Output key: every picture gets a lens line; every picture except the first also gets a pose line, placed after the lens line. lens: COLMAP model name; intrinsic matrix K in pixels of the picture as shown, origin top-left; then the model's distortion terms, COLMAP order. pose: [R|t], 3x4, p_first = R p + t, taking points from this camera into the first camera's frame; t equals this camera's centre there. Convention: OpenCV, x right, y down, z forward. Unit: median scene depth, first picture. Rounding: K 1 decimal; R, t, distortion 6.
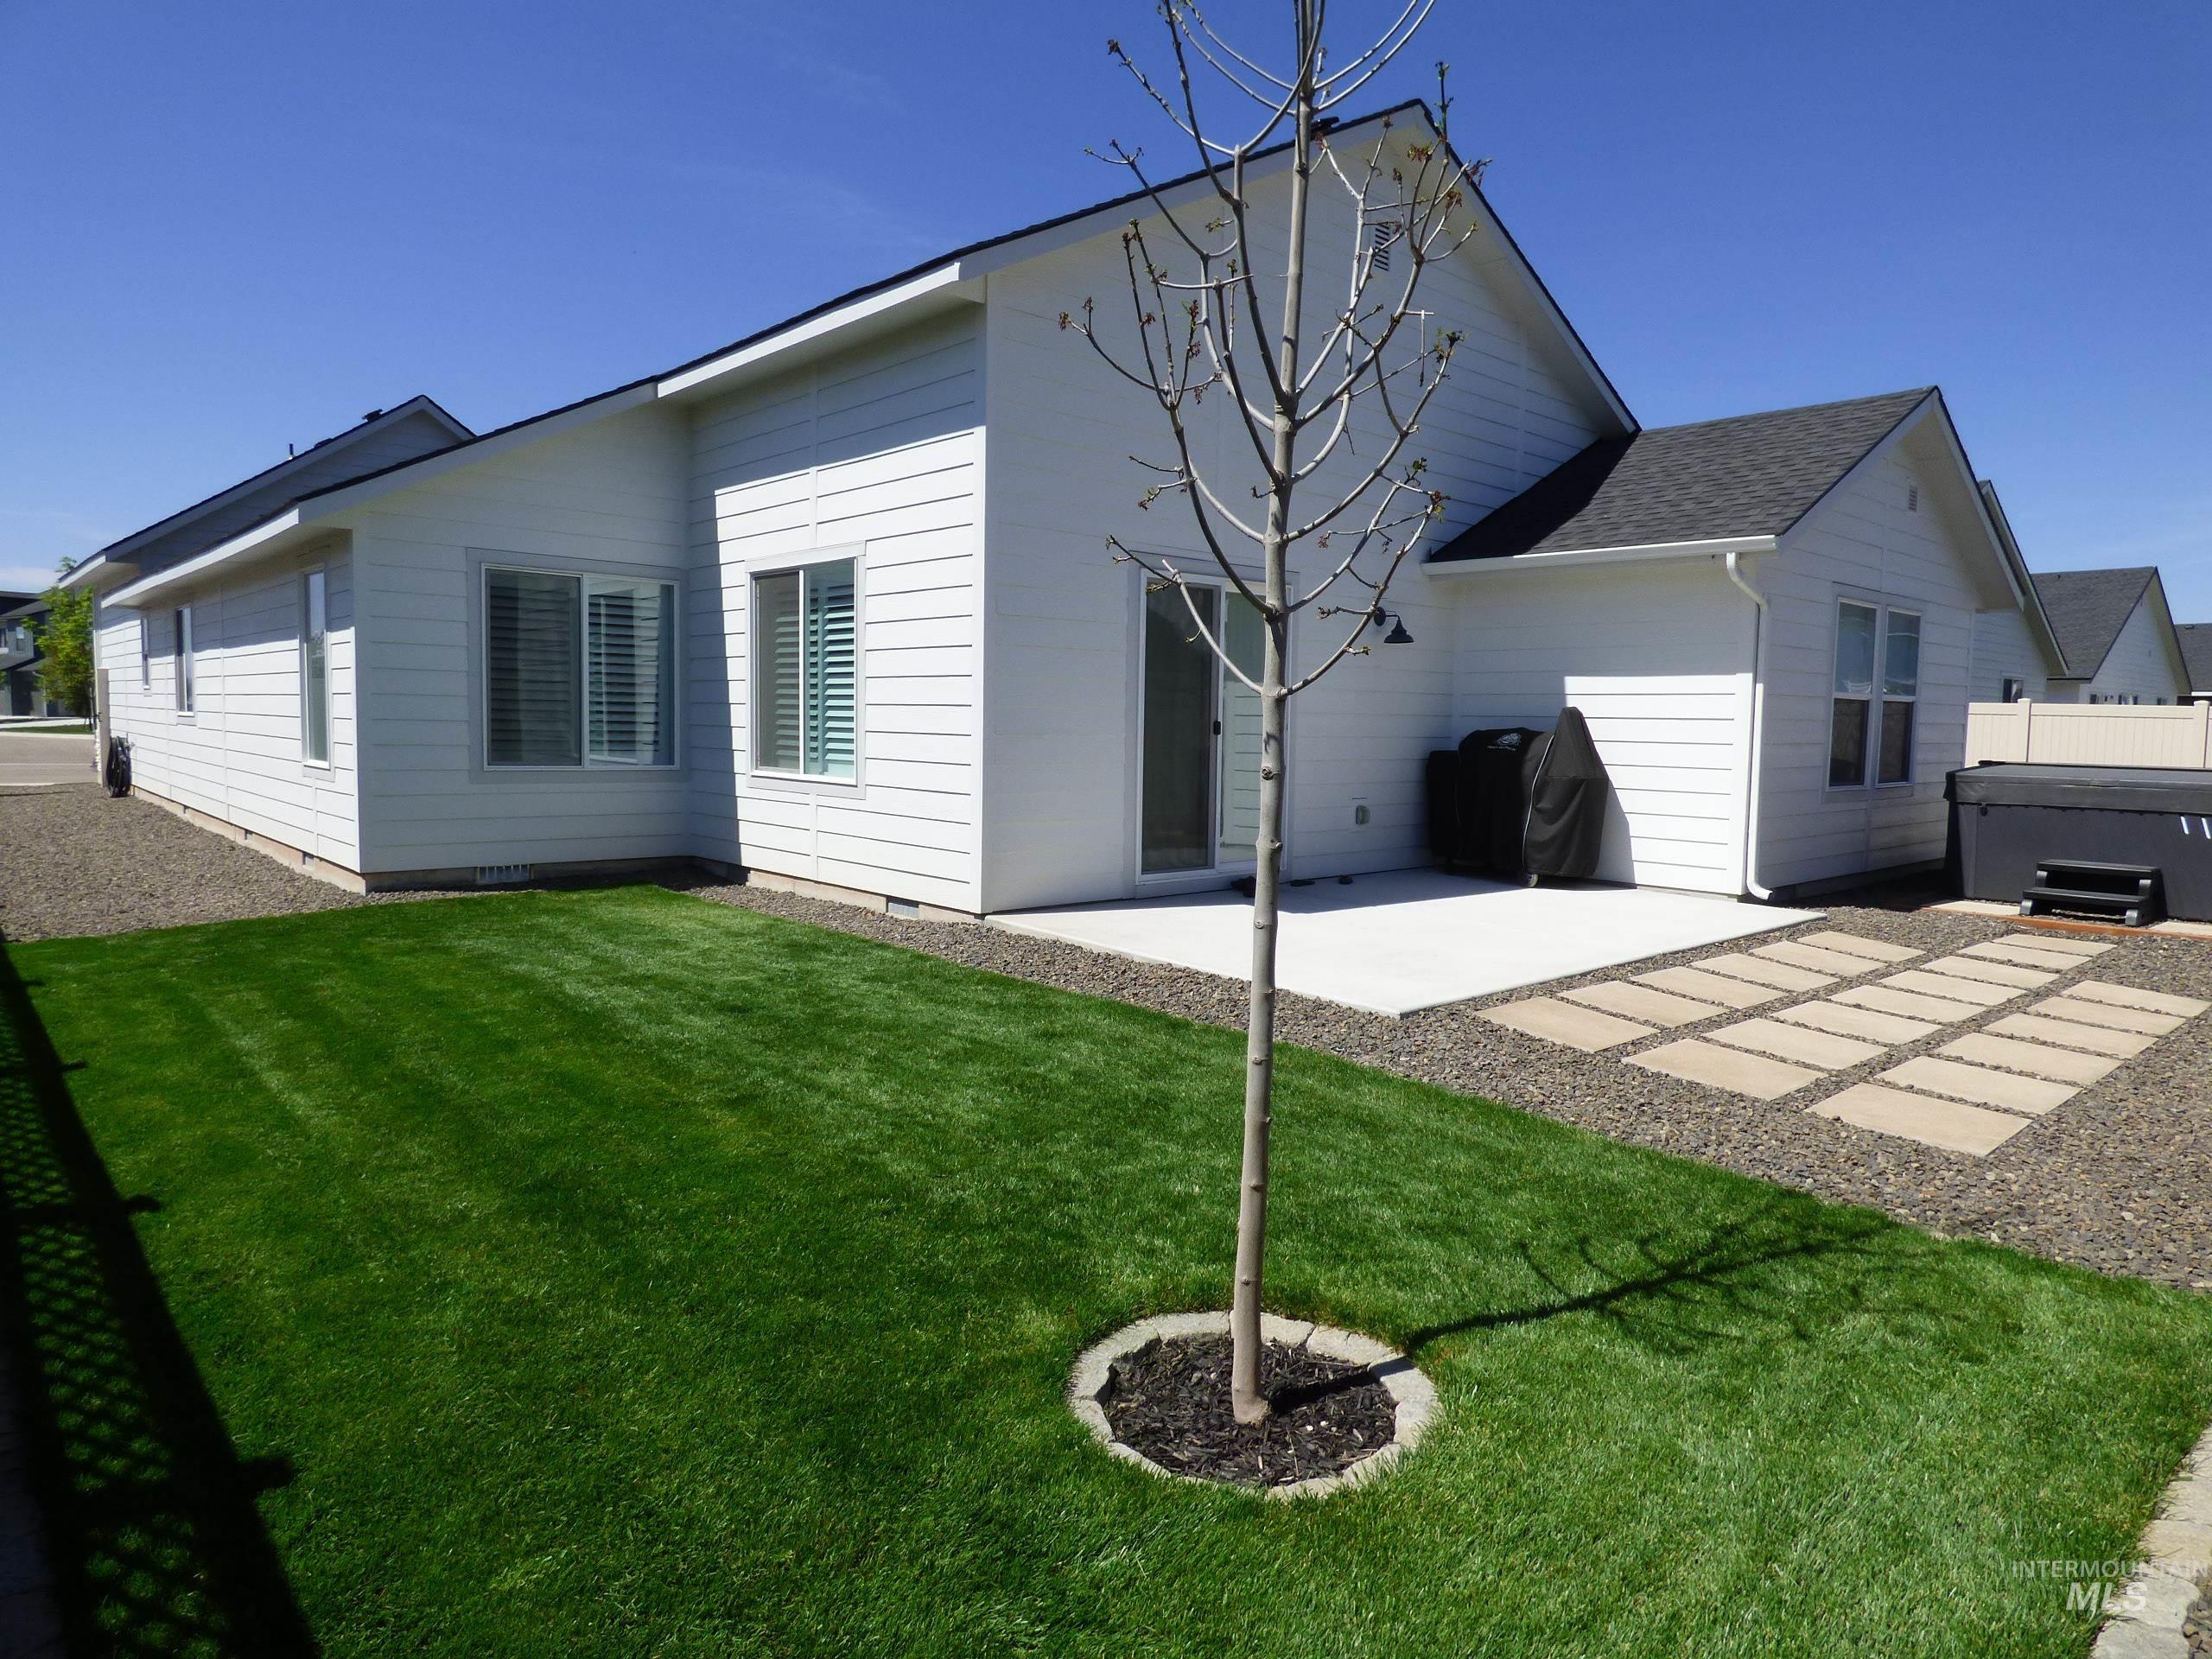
lens RADIAL K [[1345.2, 0, 1100.4], [0, 1345.2, 826.9], [0, 0, 1]] dist [-0.013238, 0.003821]
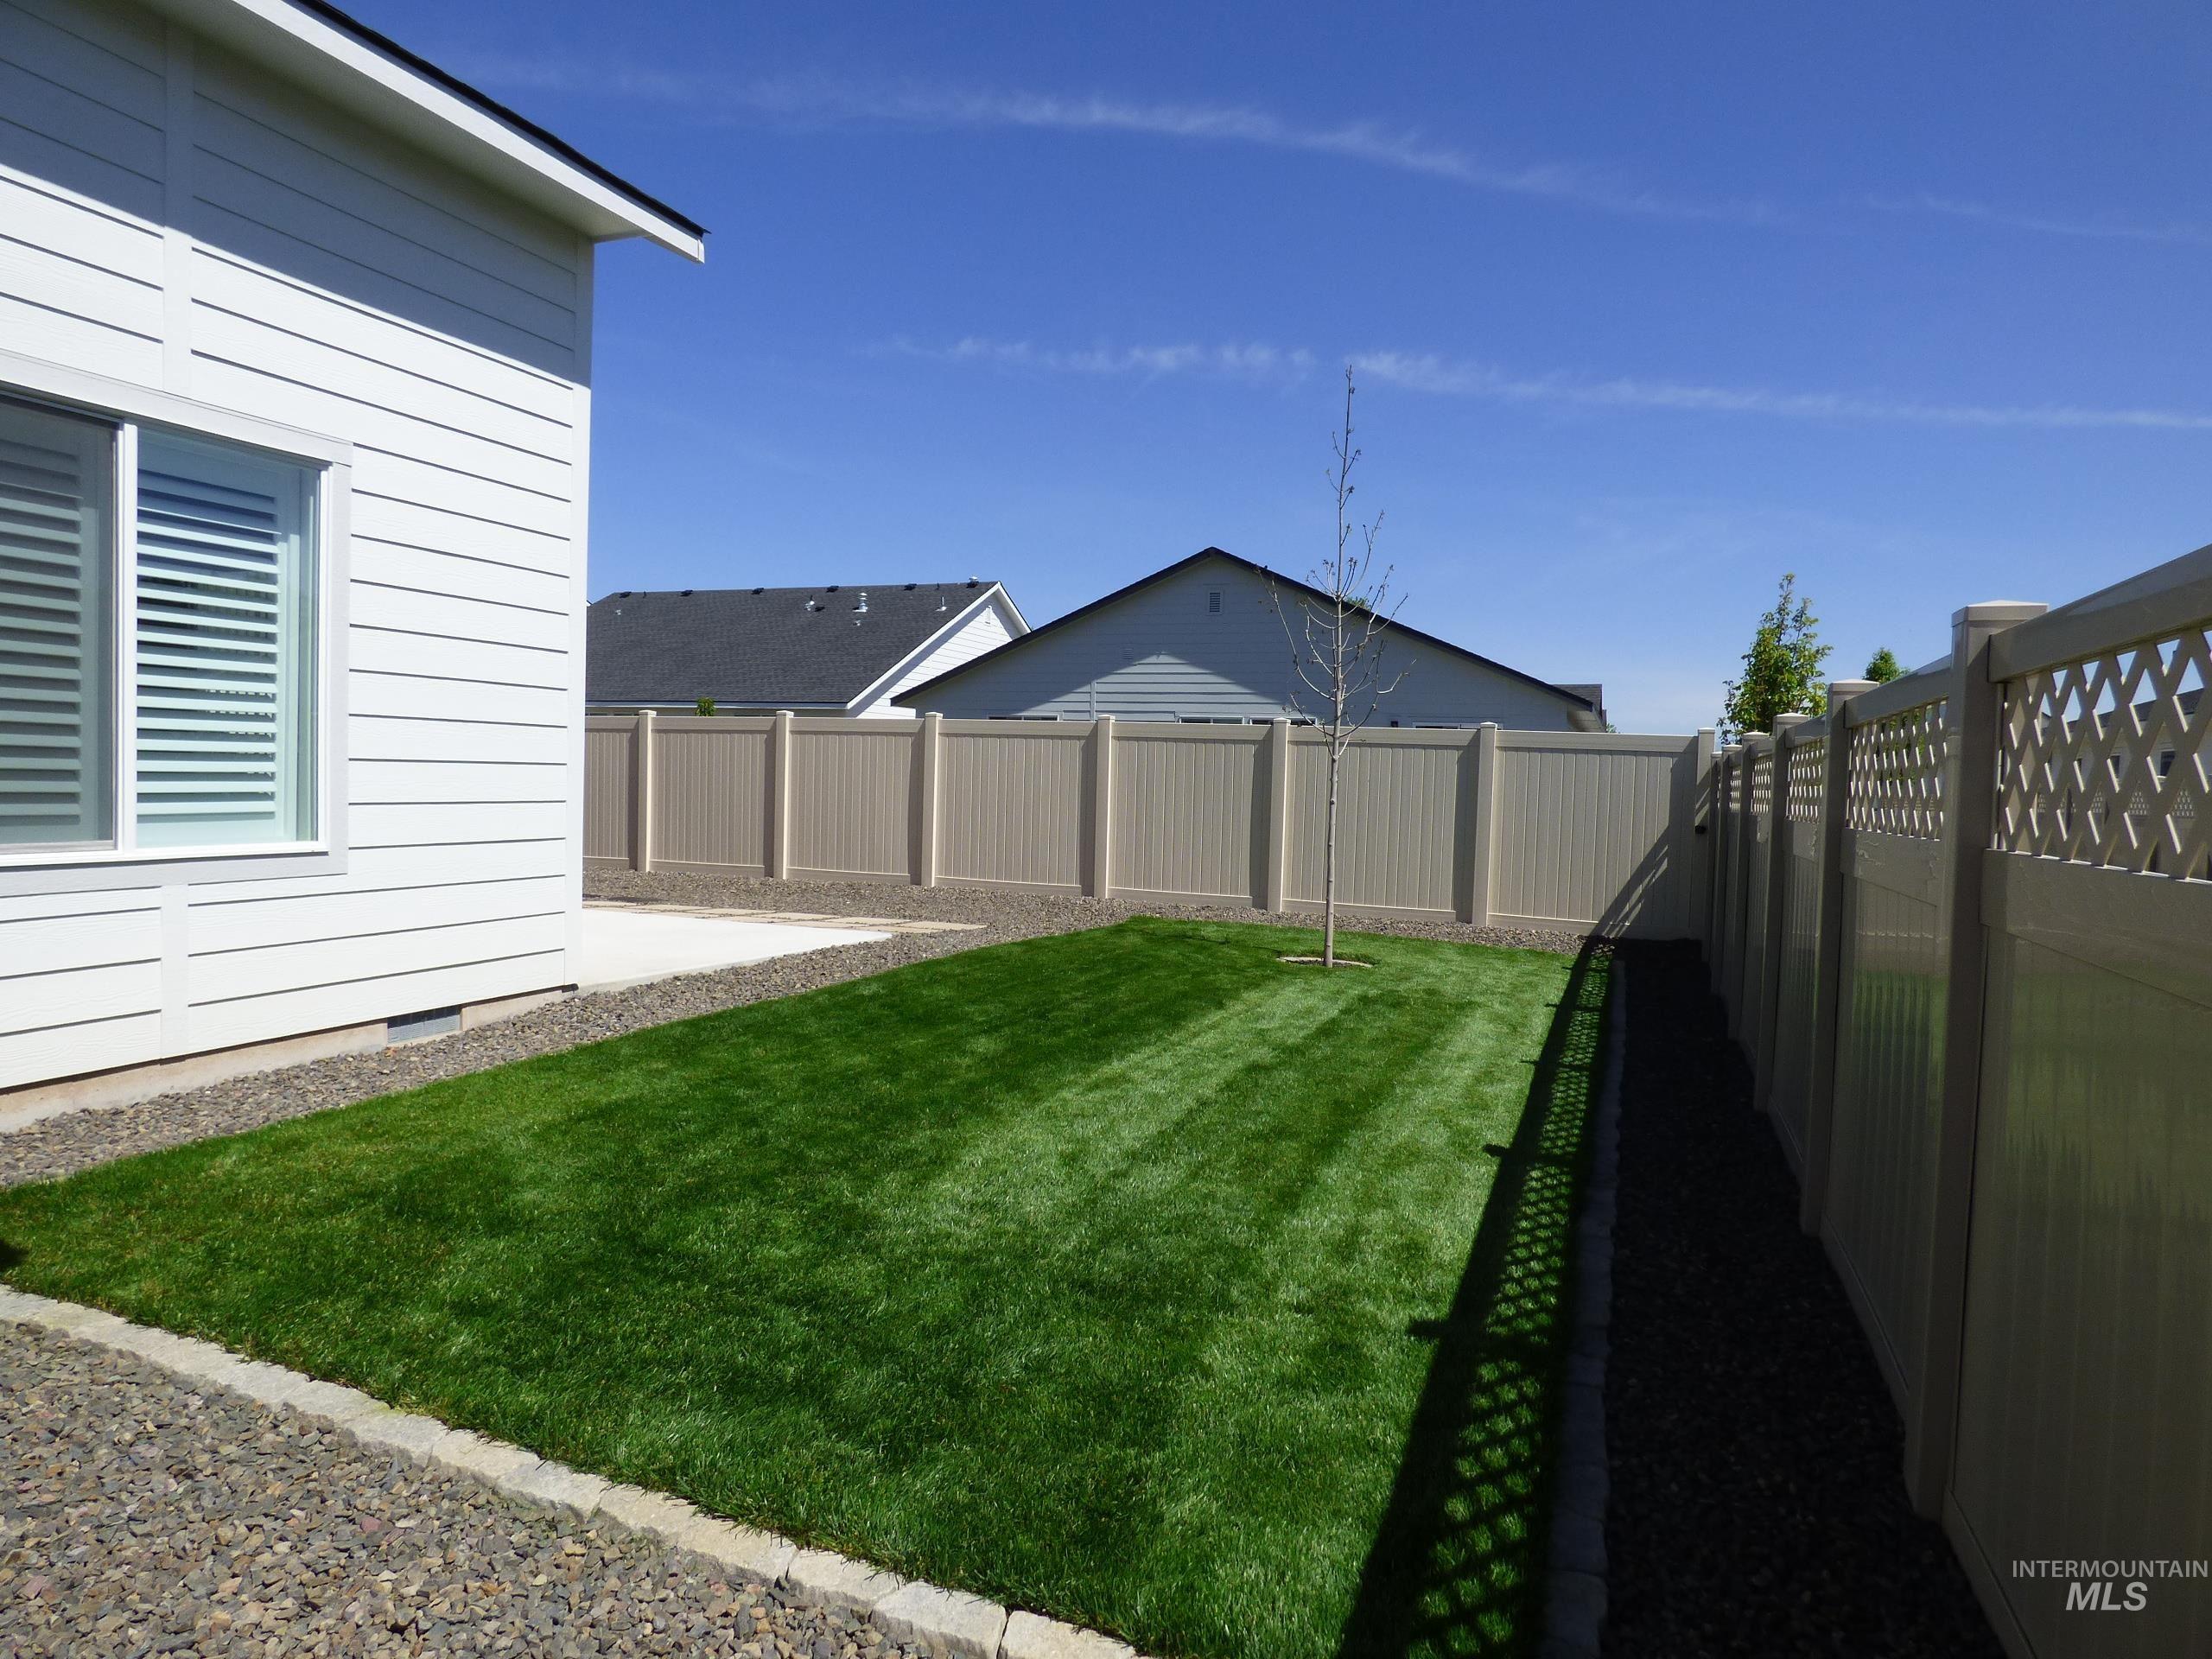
lens RADIAL K [[1395.4, 0, 1106.0], [0, 1395.4, 829.5], [0, 0, 1]] dist [-0.010337, -0.001296]
pose [[-0.458597, -0.069954, 0.885887, -1.127386], [0.032283, 0.994927, 0.095276, -0.113182], [-0.888058, 0.072293, -0.454013, 1.260815]]
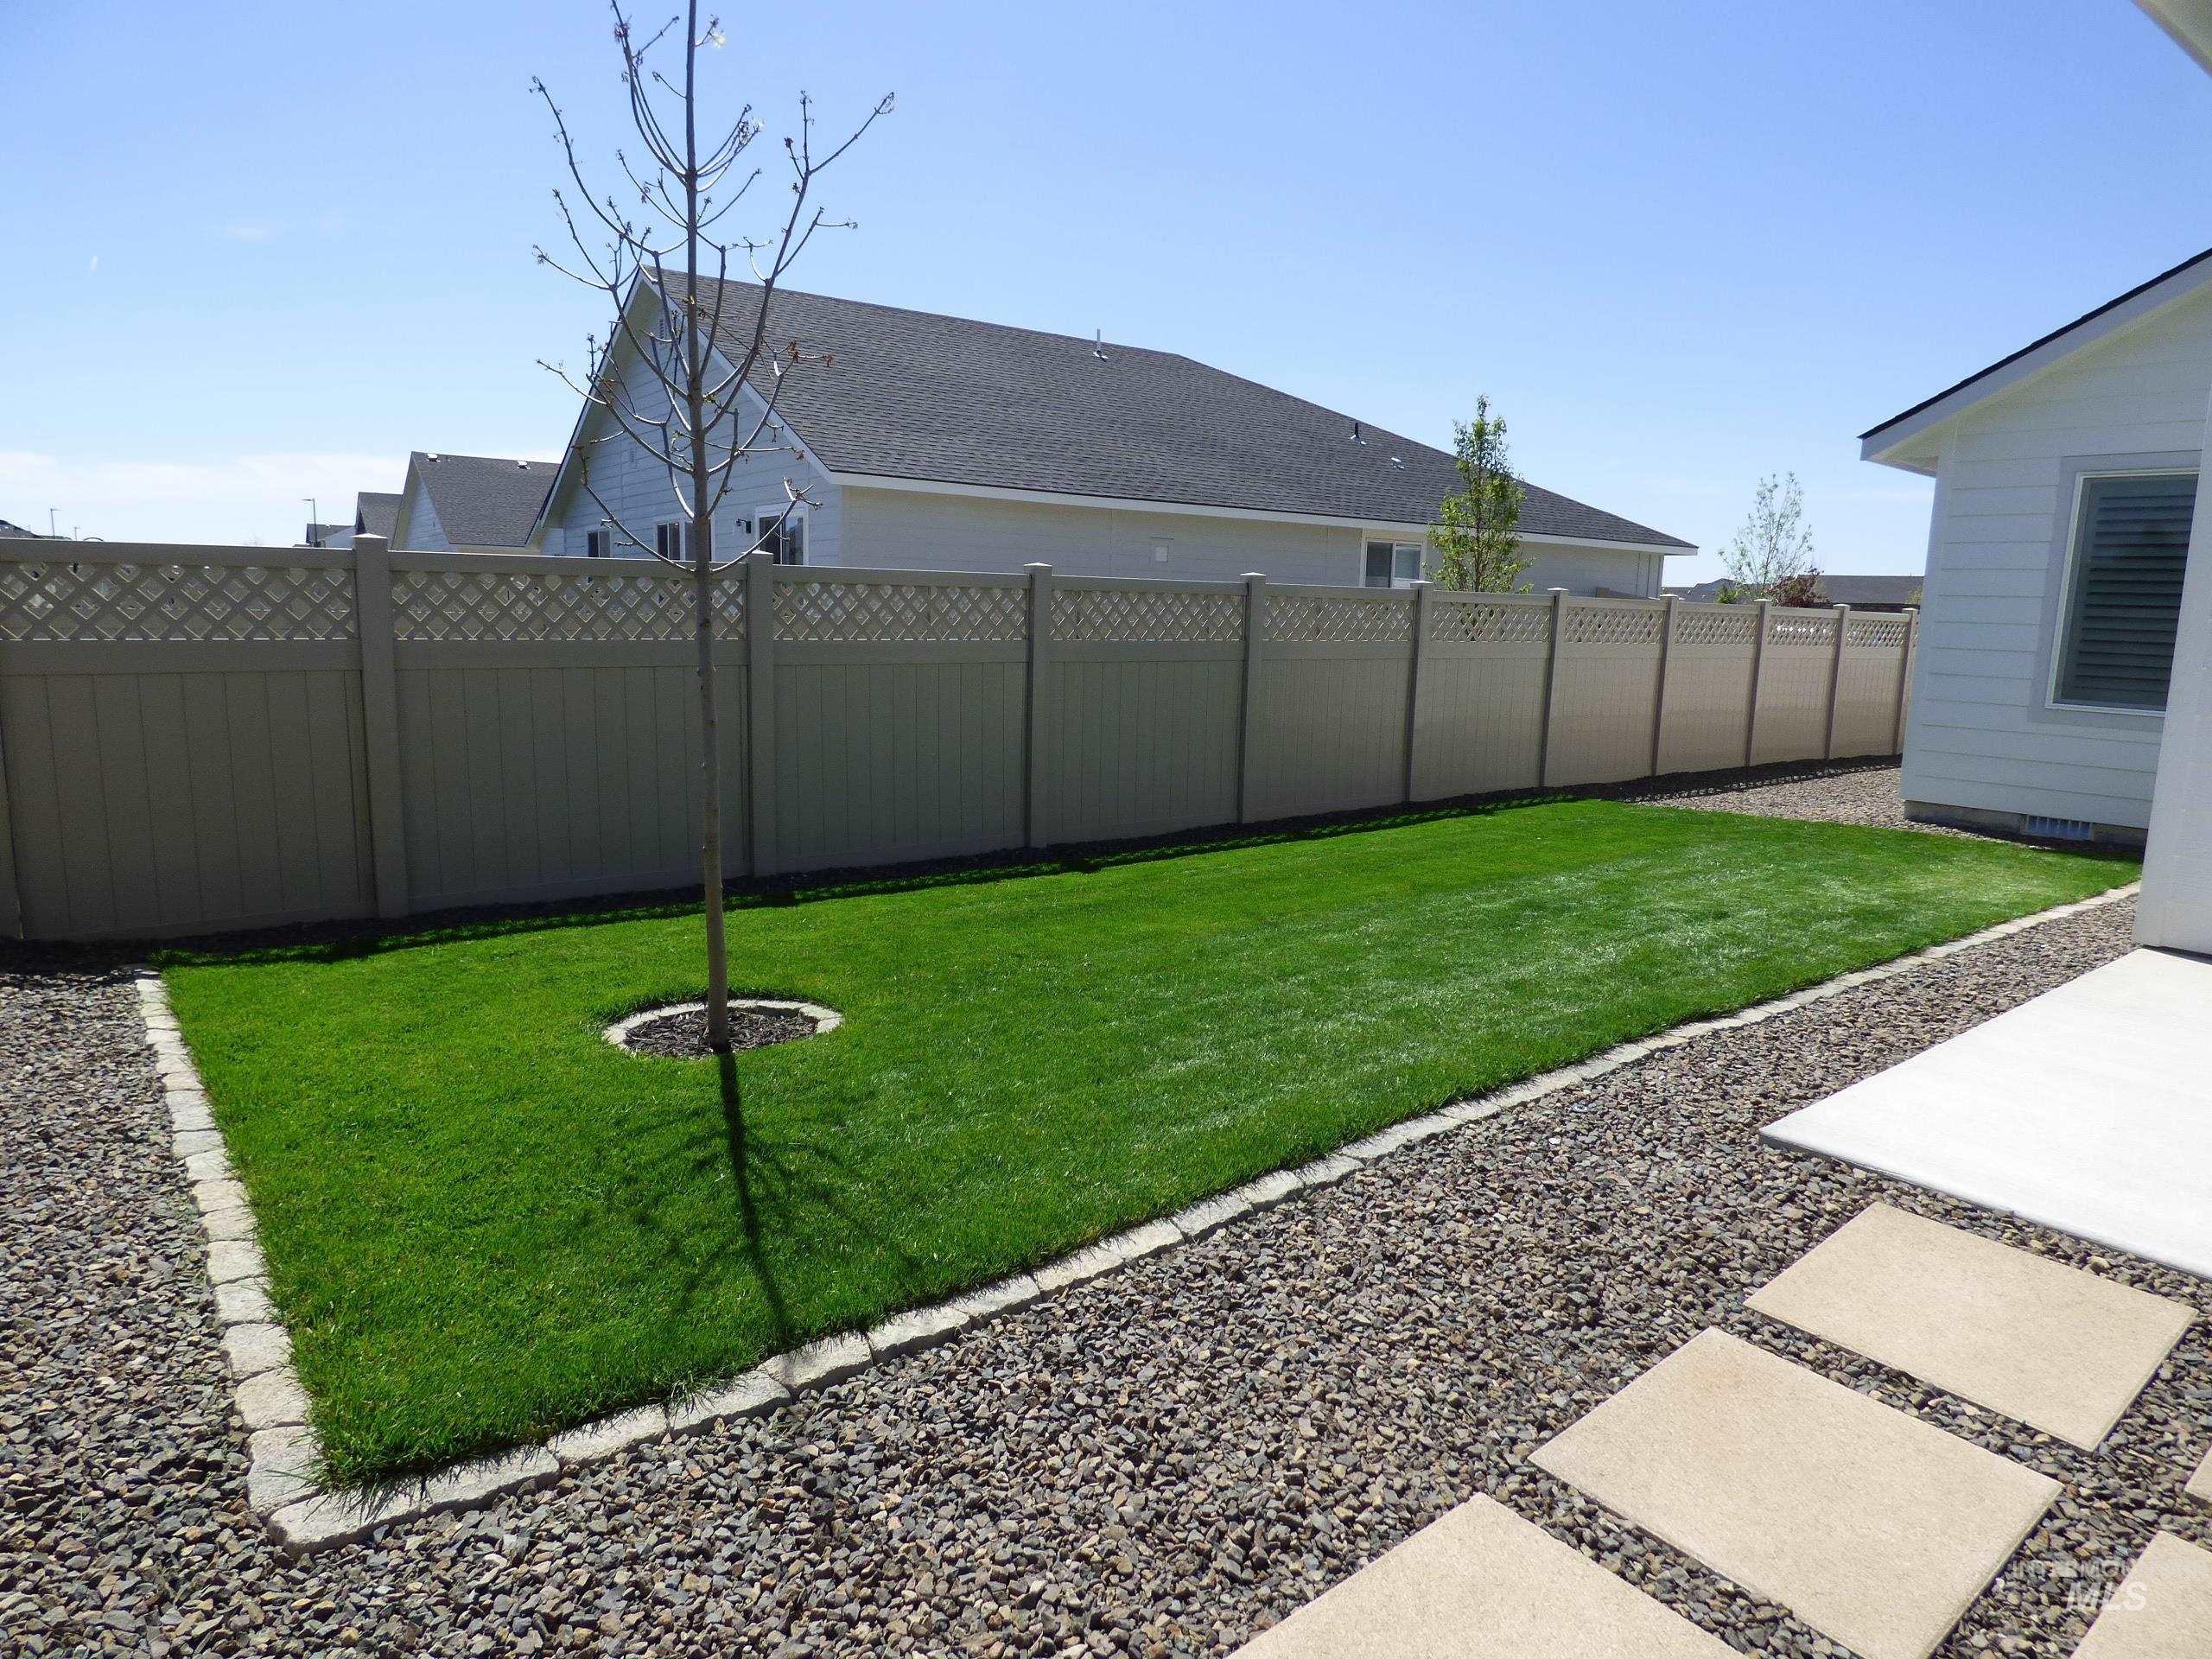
lens RADIAL K [[1326.7, 0, 1106.0], [0, 1326.7, 829.5], [0, 0, 1]] dist [-0.010264, -0.001299]
pose [[-0.053257, 0.144020, -0.988141, 0.657877], [-0.114581, 0.982128, 0.149319, -0.032548], [0.991985, 0.121175, -0.035803, 0.626624]]
